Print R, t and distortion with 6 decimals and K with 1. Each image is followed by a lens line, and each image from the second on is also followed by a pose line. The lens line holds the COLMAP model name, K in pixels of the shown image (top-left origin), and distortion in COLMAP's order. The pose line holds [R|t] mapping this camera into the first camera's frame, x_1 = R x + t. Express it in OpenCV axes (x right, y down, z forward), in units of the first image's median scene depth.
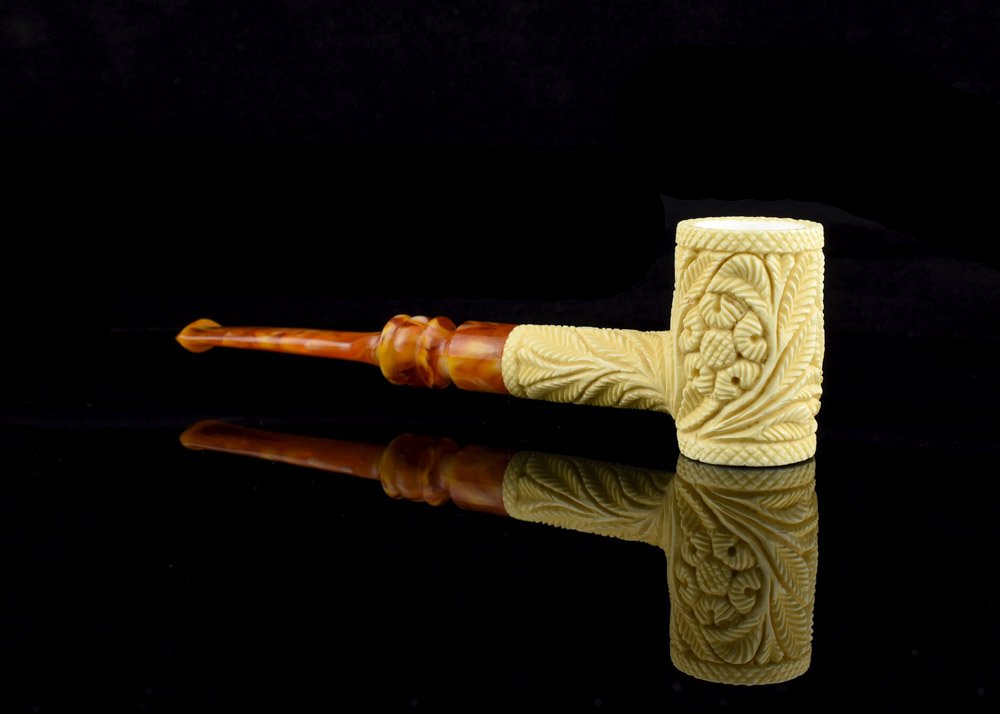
lens RADIAL K [[1929.2, 0, 499.5], [0, 1929.2, 263.0], [0, 0, 1]] dist [0.004690, -0.057658]
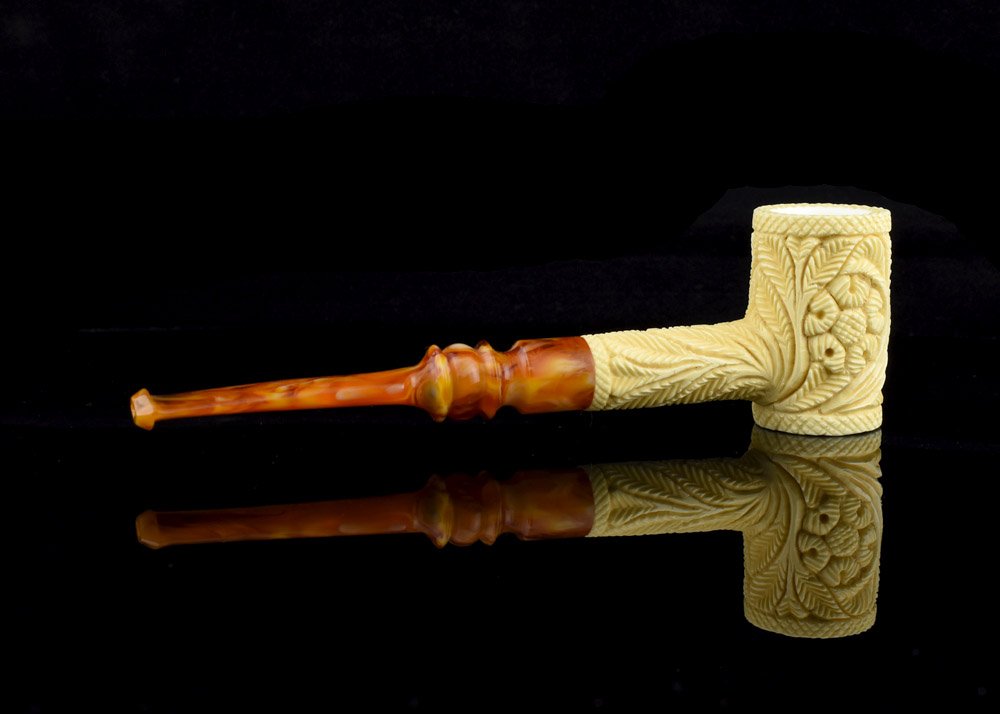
lens RADIAL K [[1954.8, 0, 500.0], [0, 1954.8, 357.0], [0, 0, 1]] dist [0.001761, -0.013857]
pose [[0.654532, -0.121488, 0.746209, -0.774285], [0.094922, 0.992400, 0.078309, -0.039700], [-0.750052, 0.019576, 0.661089, 0.401671]]
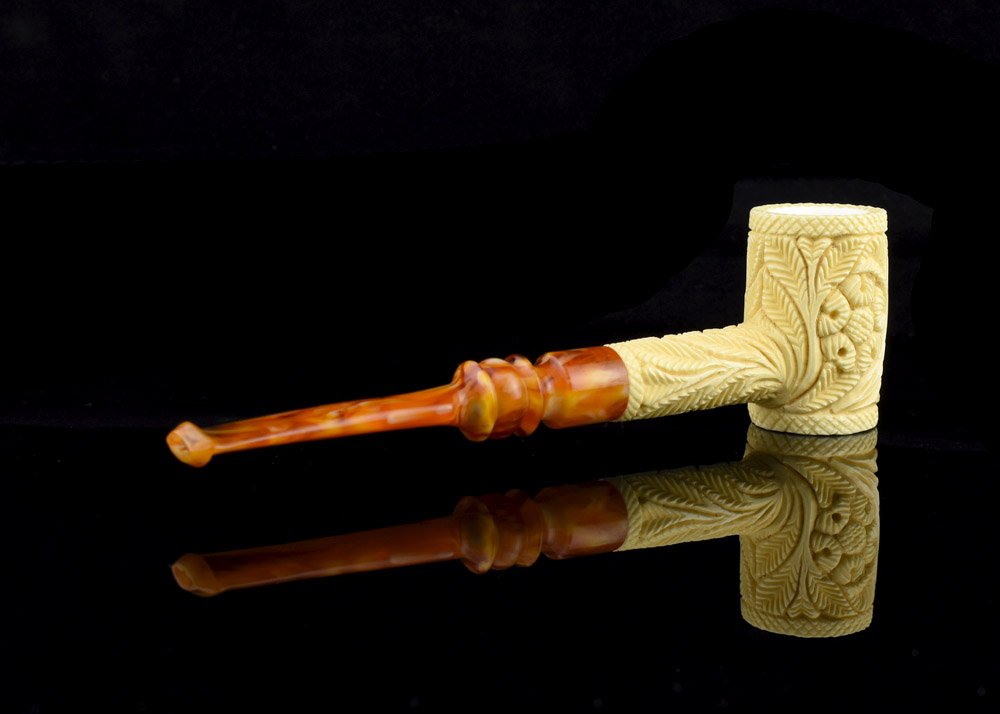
lens RADIAL K [[1954.8, 0, 500.0], [0, 1954.8, 357.0], [0, 0, 1]] dist [0.001761, -0.013857]
pose [[0.447856, -0.144465, 0.882358, -0.882894], [0.113926, 0.988037, 0.103942, -0.069784], [-0.886818, 0.053972, 0.458956, 0.635478]]
